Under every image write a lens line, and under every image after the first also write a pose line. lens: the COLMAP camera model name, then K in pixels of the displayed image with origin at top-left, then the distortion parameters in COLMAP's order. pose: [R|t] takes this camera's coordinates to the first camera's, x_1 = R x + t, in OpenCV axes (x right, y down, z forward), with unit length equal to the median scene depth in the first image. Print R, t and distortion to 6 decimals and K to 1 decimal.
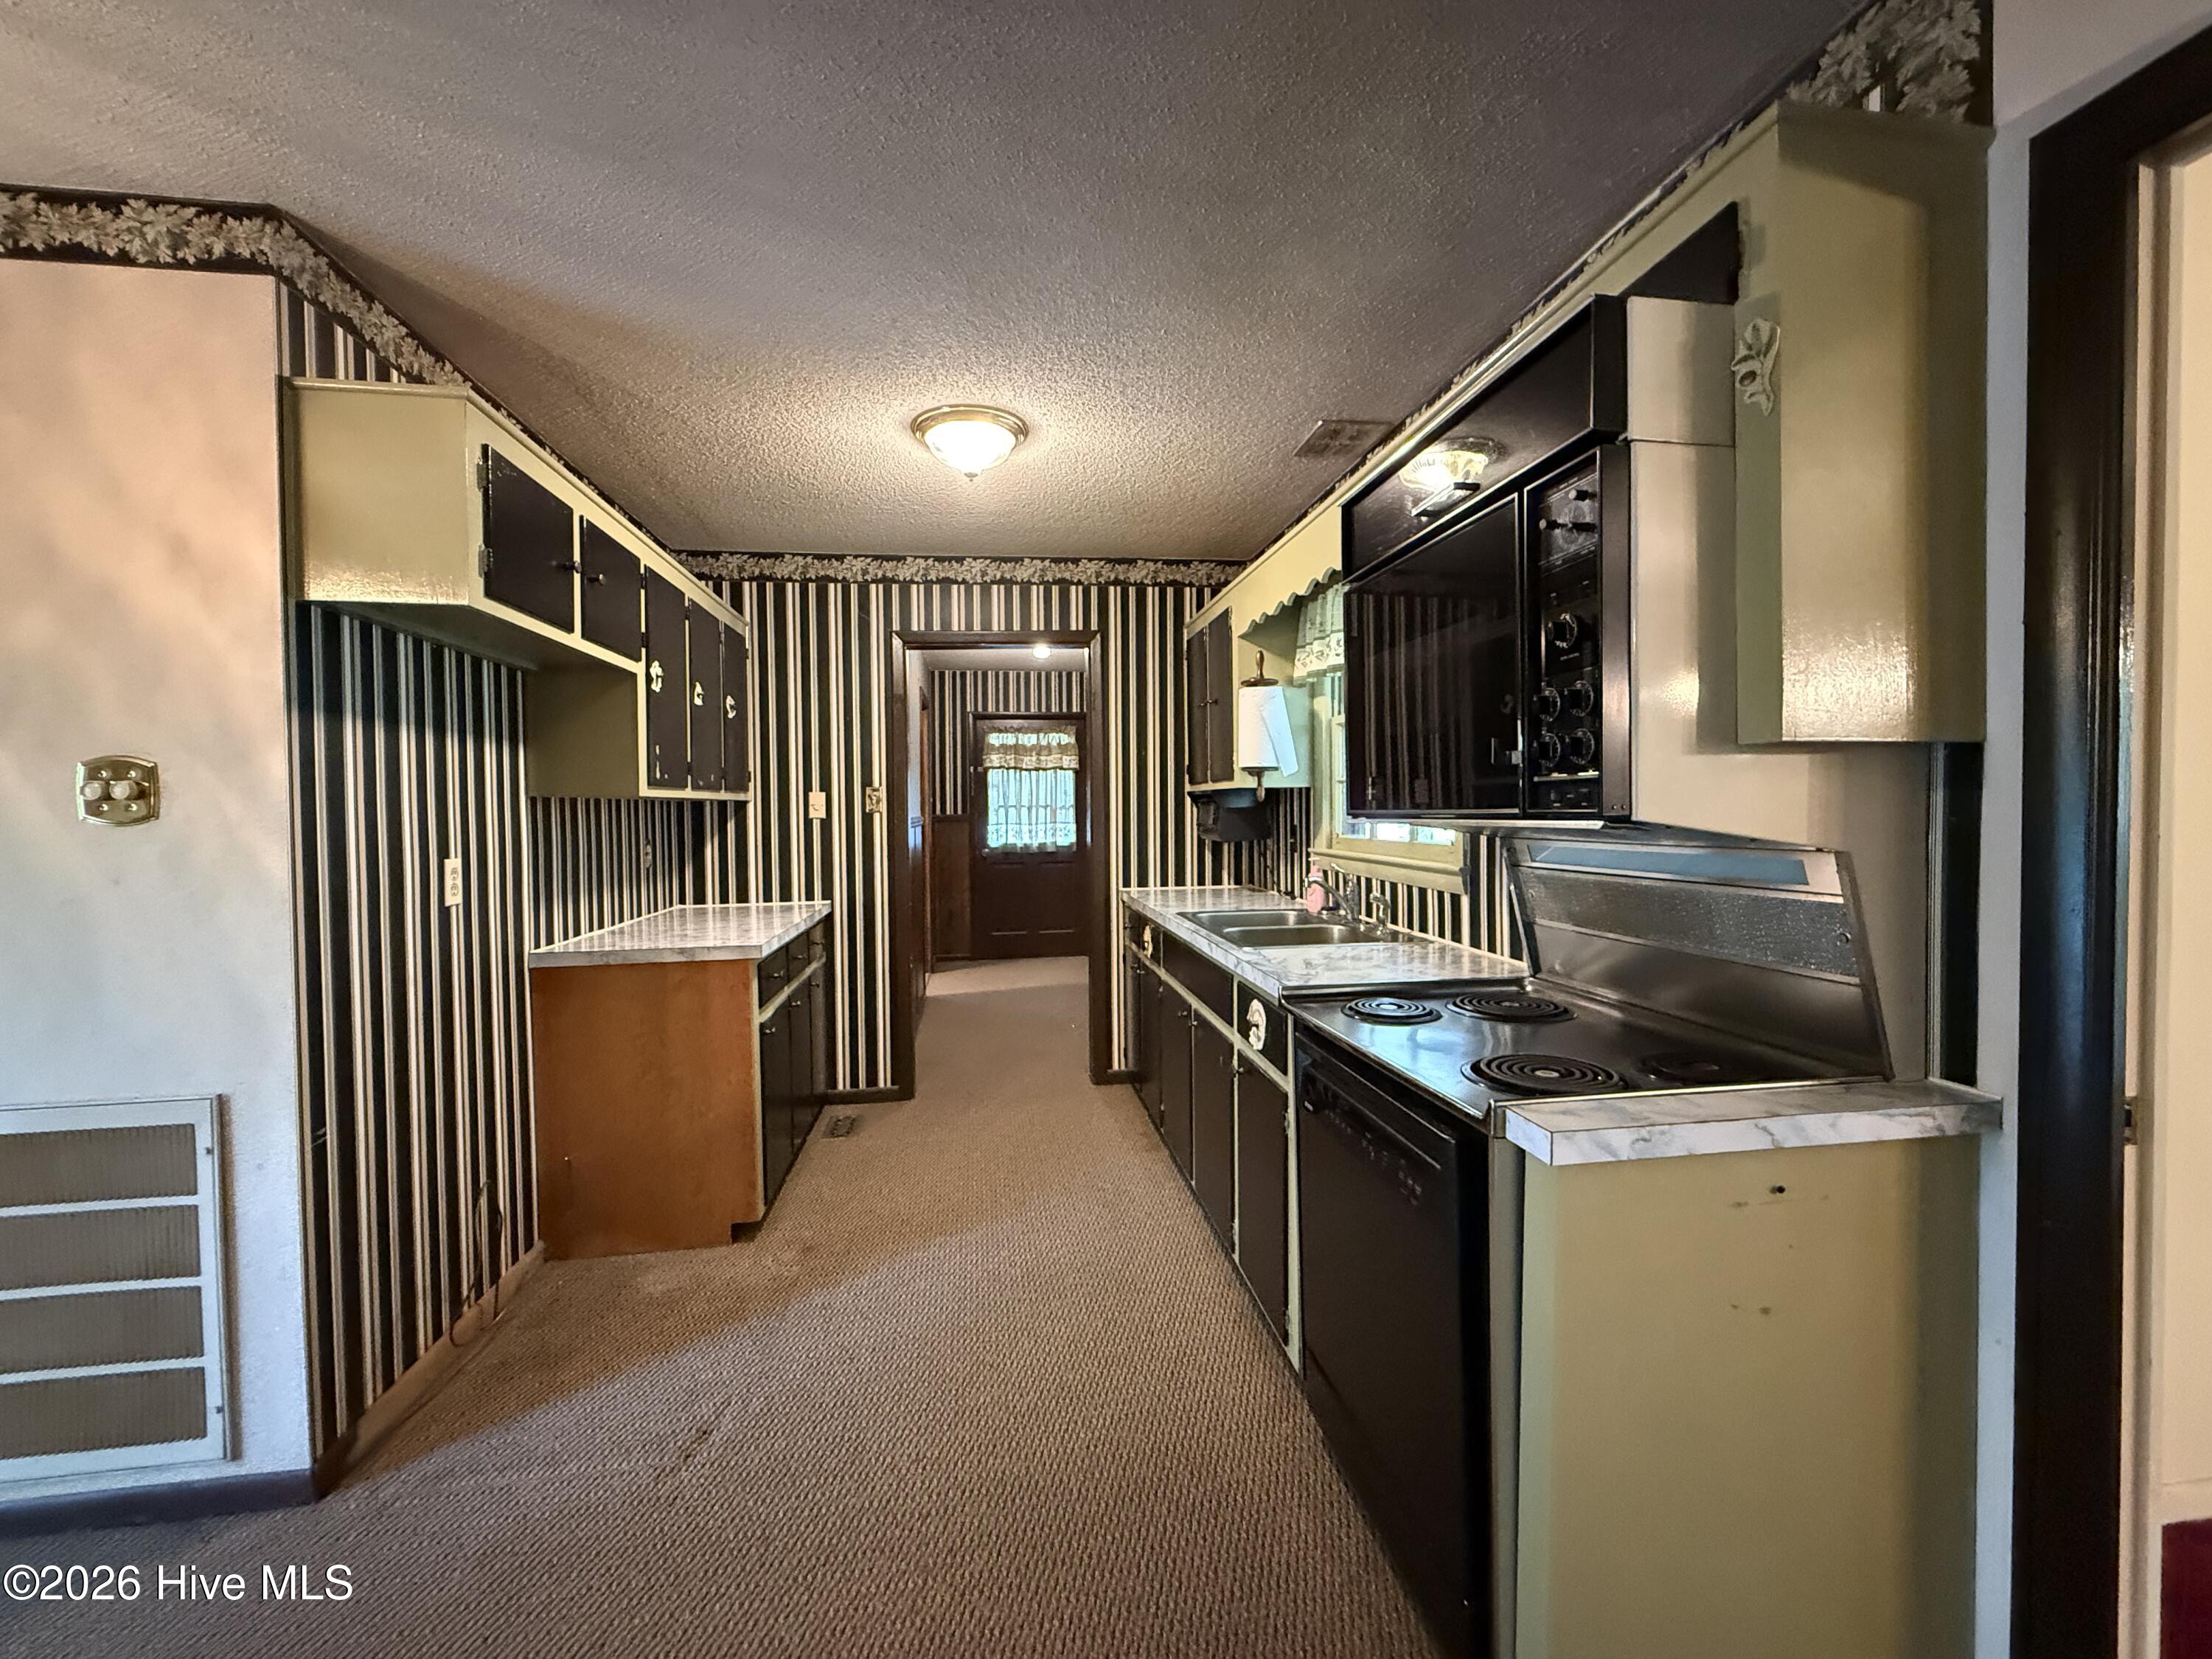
lens RADIAL K [[885.7, 0, 1095.4], [0, 885.7, 833.9], [0, 0, 1]] dist [-0.000681, 0.000190]
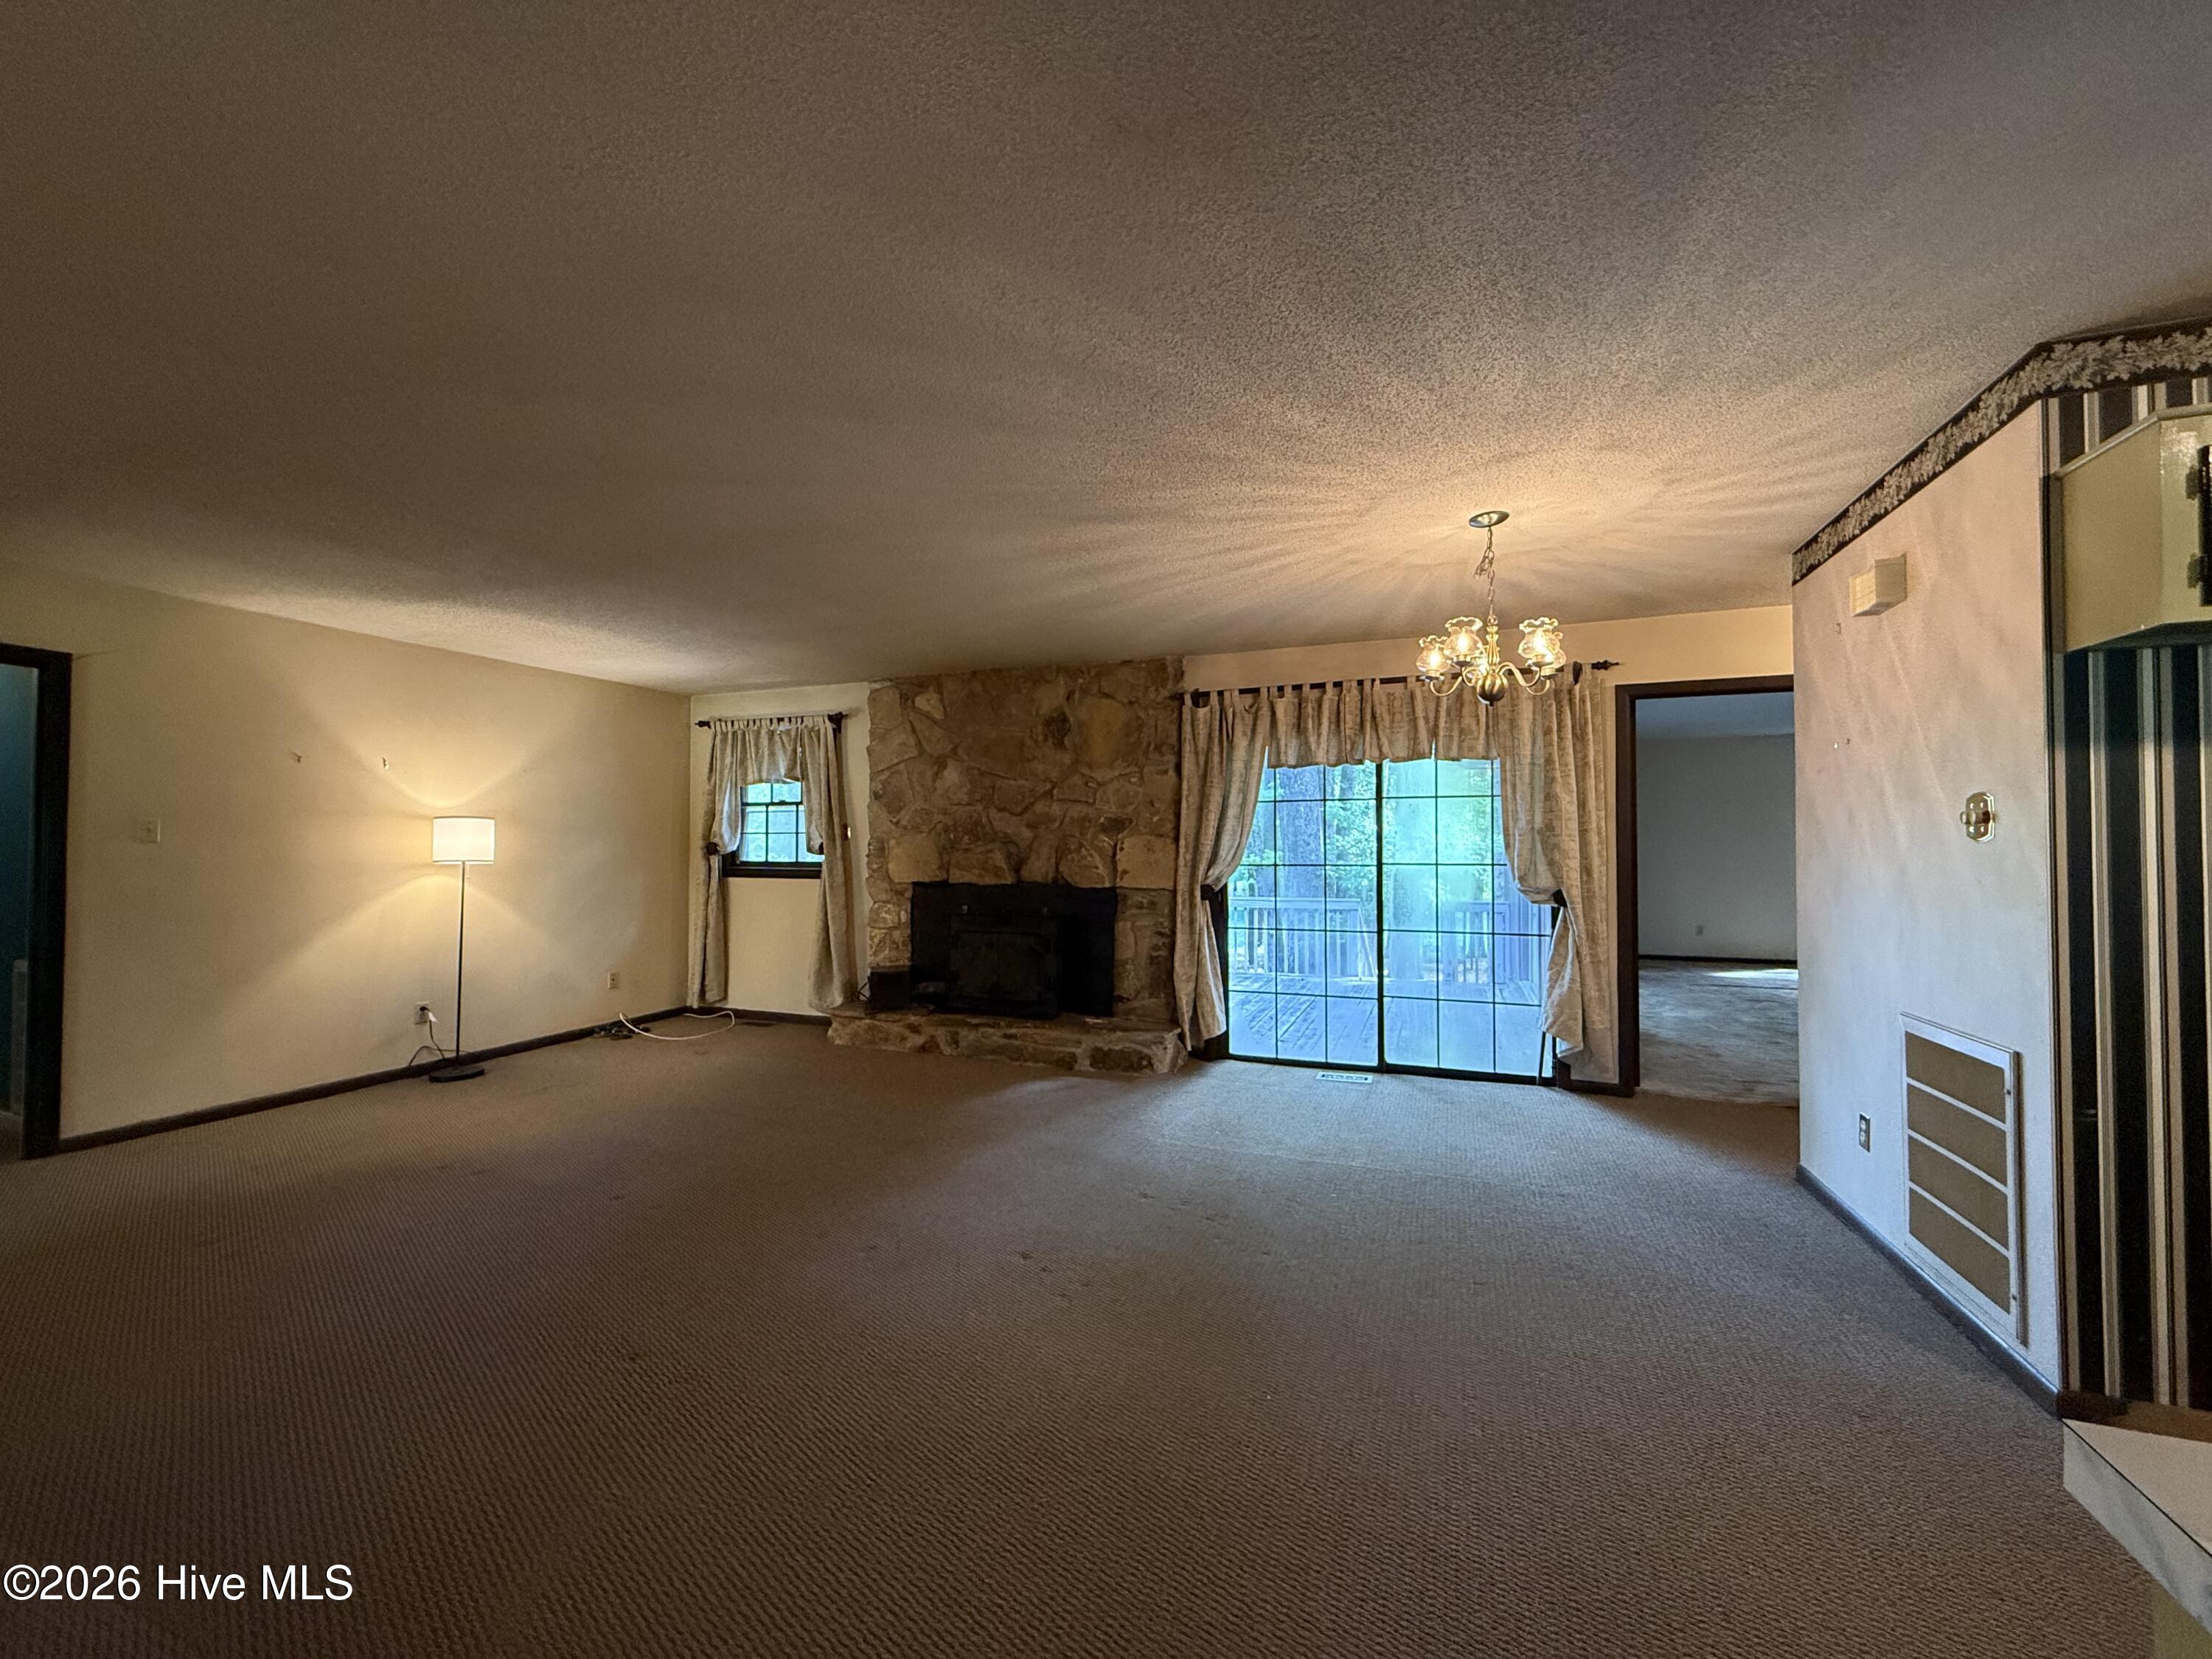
lens RADIAL K [[885.7, 0, 1116.9], [0, 885.7, 827.7], [0, 0, 1]] dist [-0.000681, 0.000190]
pose [[-0.482481, -0.010487, -0.875844, 0.321295], [-0.019941, 0.999801, -0.000987, -0.000973], [0.875679, 0.016989, -0.482594, 0.196378]]
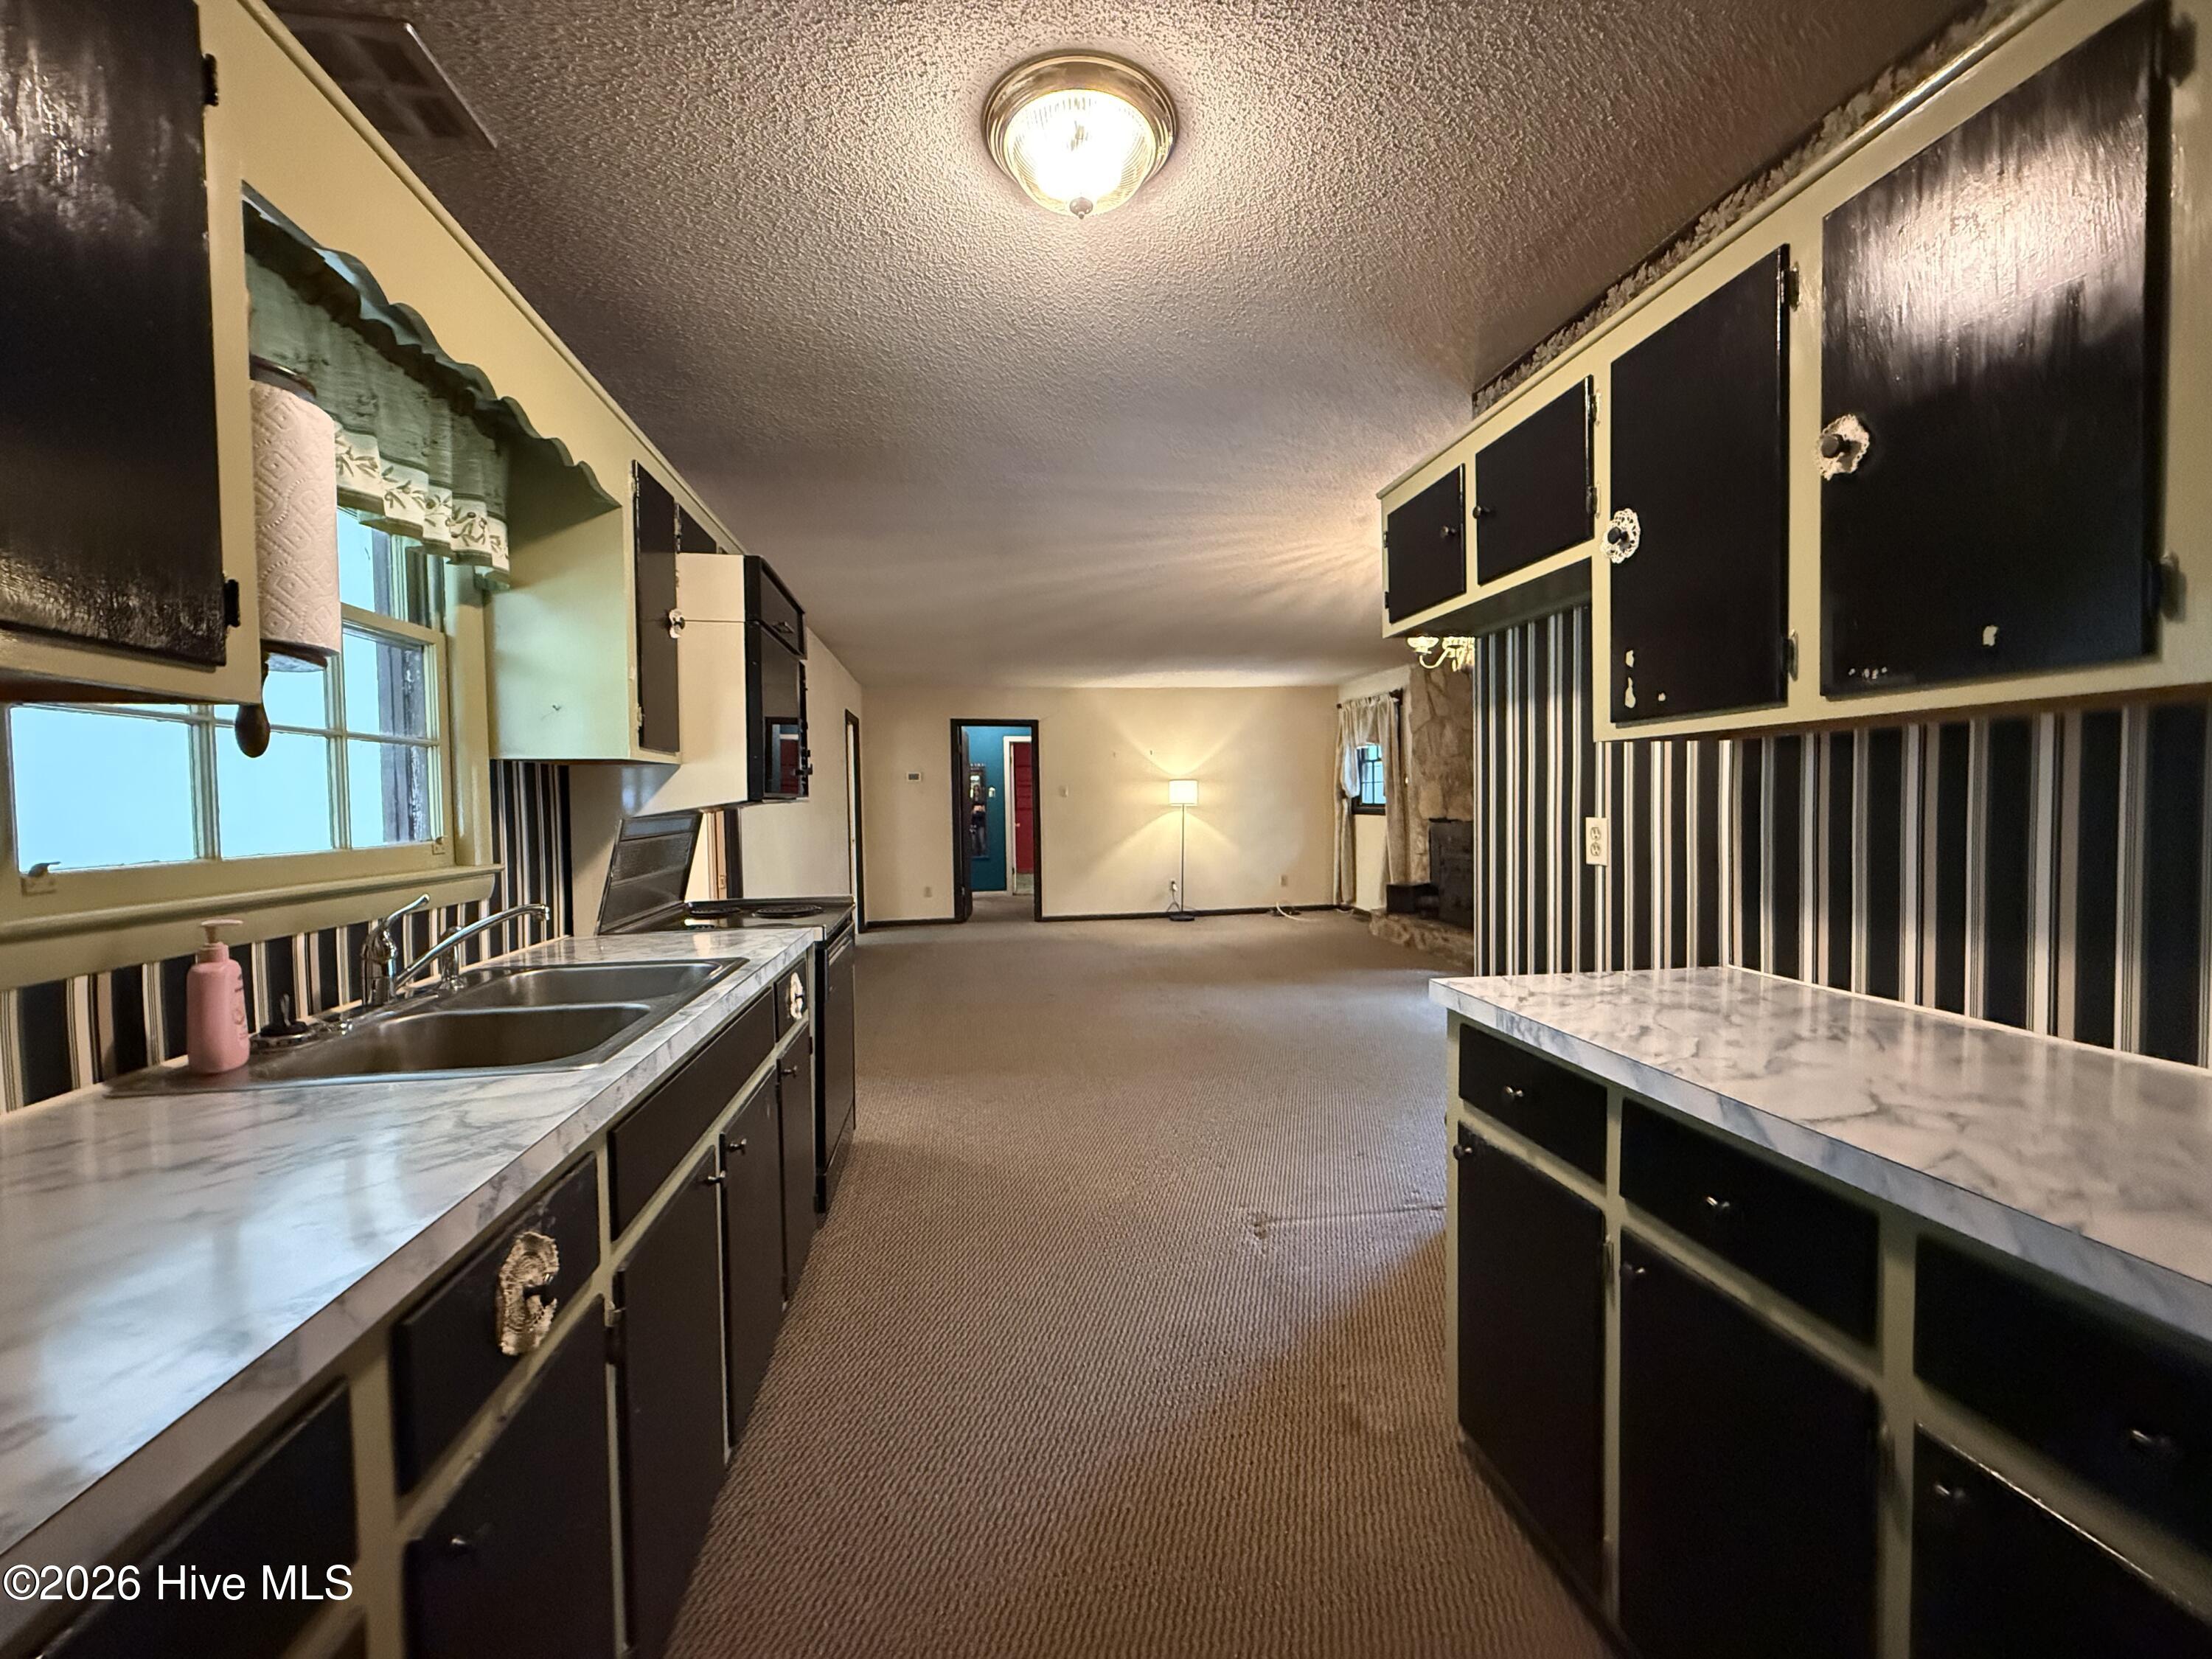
lens RADIAL K [[885.7, 0, 1120.2], [0, 885.7, 821.9], [0, 0, 1]] dist [-0.000681, 0.000190]
pose [[-0.999619, 0.023725, -0.014119, -0.125792], [0.022997, 0.998502, 0.049655, -0.005961], [0.015276, 0.049311, -0.998667, 1.058476]]
